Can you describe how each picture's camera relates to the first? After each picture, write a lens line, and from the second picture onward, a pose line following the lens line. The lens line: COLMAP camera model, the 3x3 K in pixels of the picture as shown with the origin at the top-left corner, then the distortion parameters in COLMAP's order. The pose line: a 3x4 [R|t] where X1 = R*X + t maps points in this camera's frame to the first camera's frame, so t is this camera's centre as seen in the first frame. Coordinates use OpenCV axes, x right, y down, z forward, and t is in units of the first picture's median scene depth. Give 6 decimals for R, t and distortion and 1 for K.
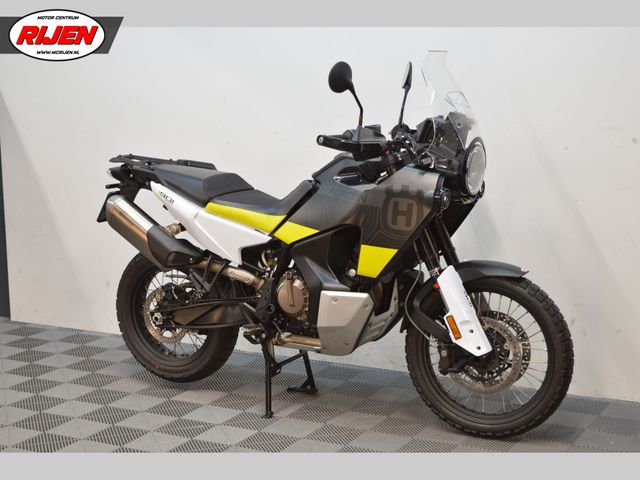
lens RADIAL K [[1159.0, 0, 315.9], [0, 1159.0, 242.7], [0, 0, 1]] dist [-0.111145, 0.000000]
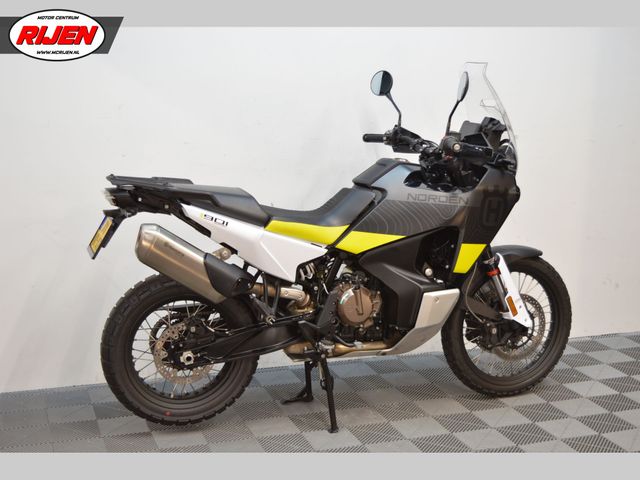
lens RADIAL K [[975.7, 0, 326.8], [0, 975.7, 243.0], [0, 0, 1]] dist [-0.031699, 0.000000]
pose [[0.667910, -0.117142, 0.734965, -0.649644], [0.097806, 0.992786, 0.069352, -0.067871], [-0.737787, 0.025563, 0.674549, 0.449363]]
